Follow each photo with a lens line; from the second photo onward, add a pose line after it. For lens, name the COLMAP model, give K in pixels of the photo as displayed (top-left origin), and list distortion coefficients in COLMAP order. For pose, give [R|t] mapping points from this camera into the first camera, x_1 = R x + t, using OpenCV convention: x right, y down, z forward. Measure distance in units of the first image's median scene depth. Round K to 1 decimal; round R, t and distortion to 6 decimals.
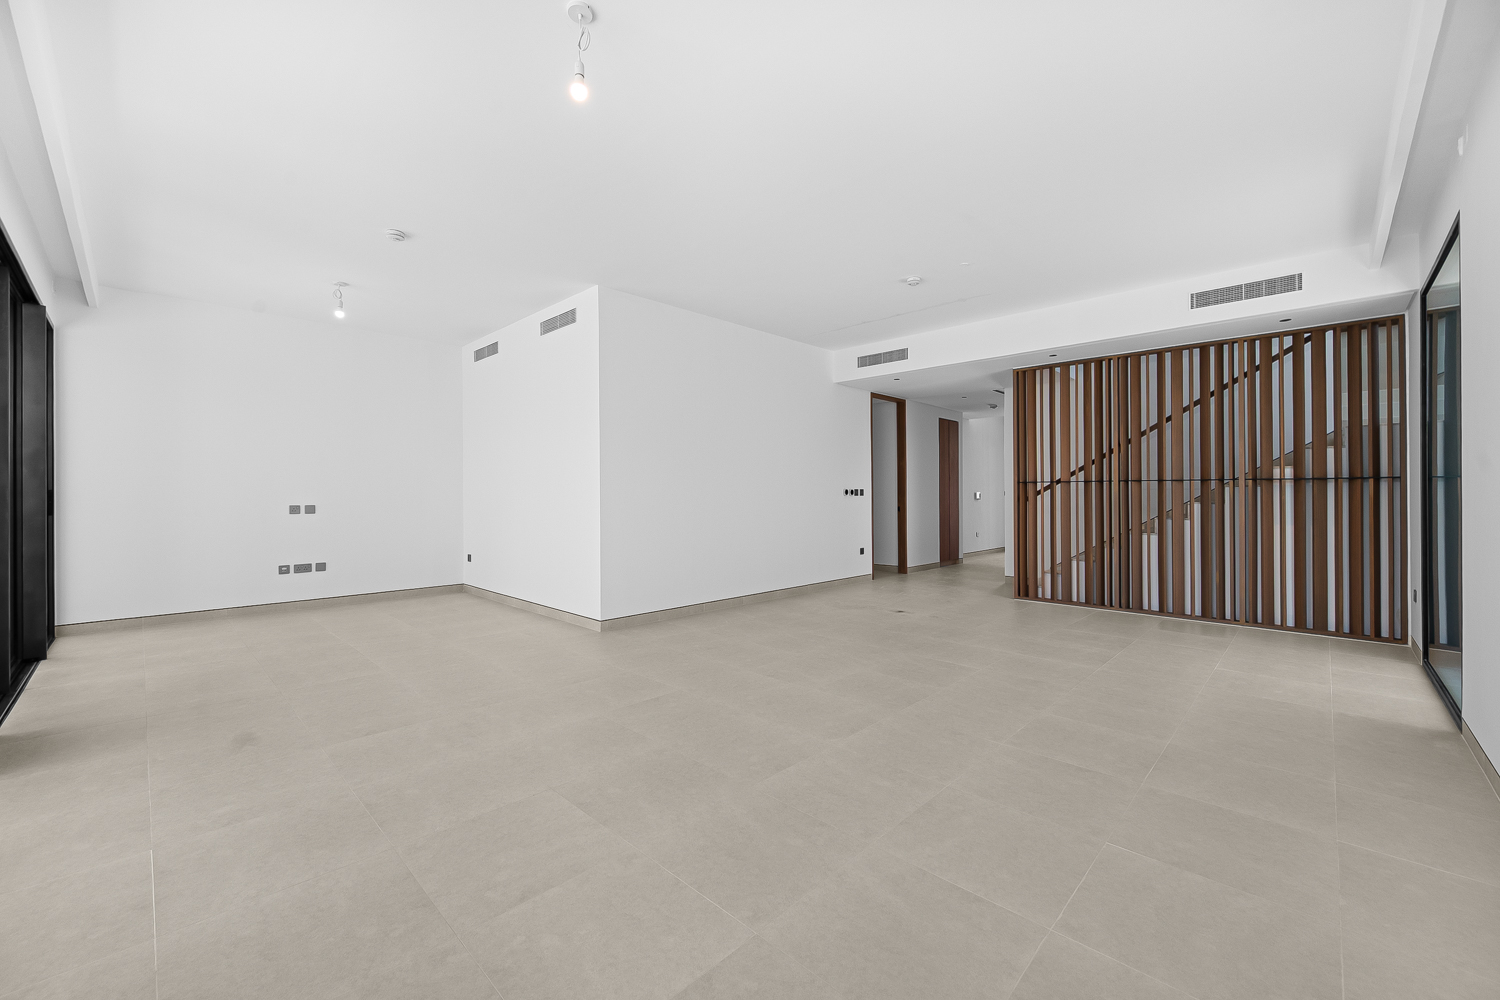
lens RADIAL K [[599.0, 0, 755.8], [0, 599.0, 494.8], [0, 0, 1]] dist [0.012089, -0.000141]
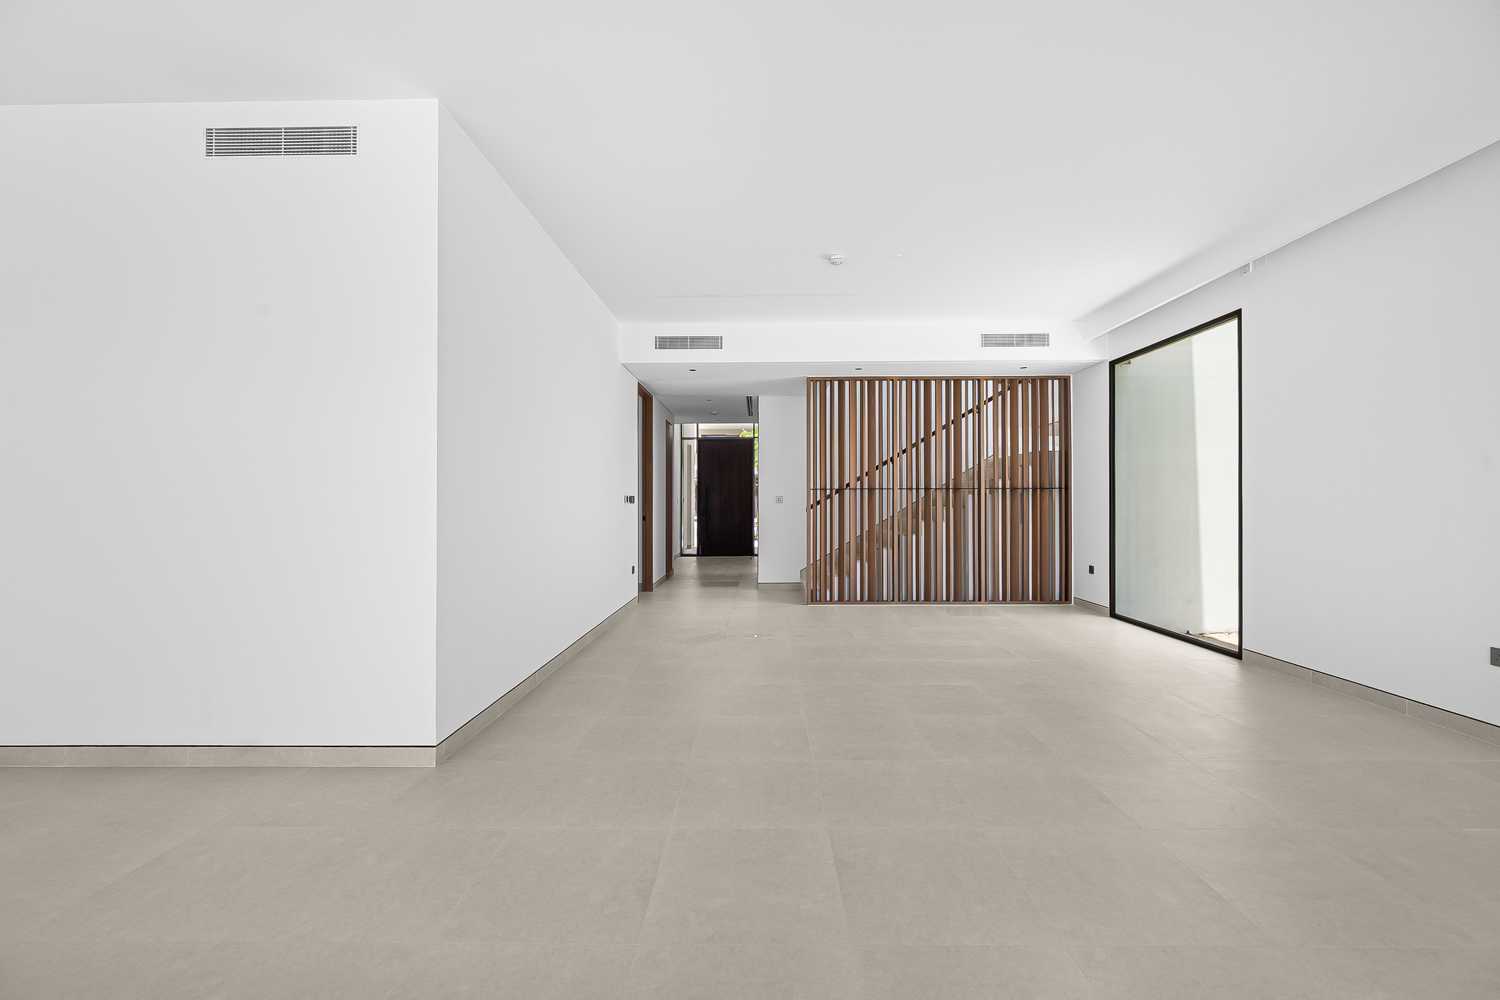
lens RADIAL K [[599.0, 0, 750.0], [0, 599.0, 500.8], [0, 0, 1]] dist [0.012089, -0.000141]
pose [[0.727654, -0.002890, 0.685938, -0.399364], [0.004050, 0.999992, -0.000083, -0.001811], [-0.685932, 0.002838, 0.727660, 0.408718]]
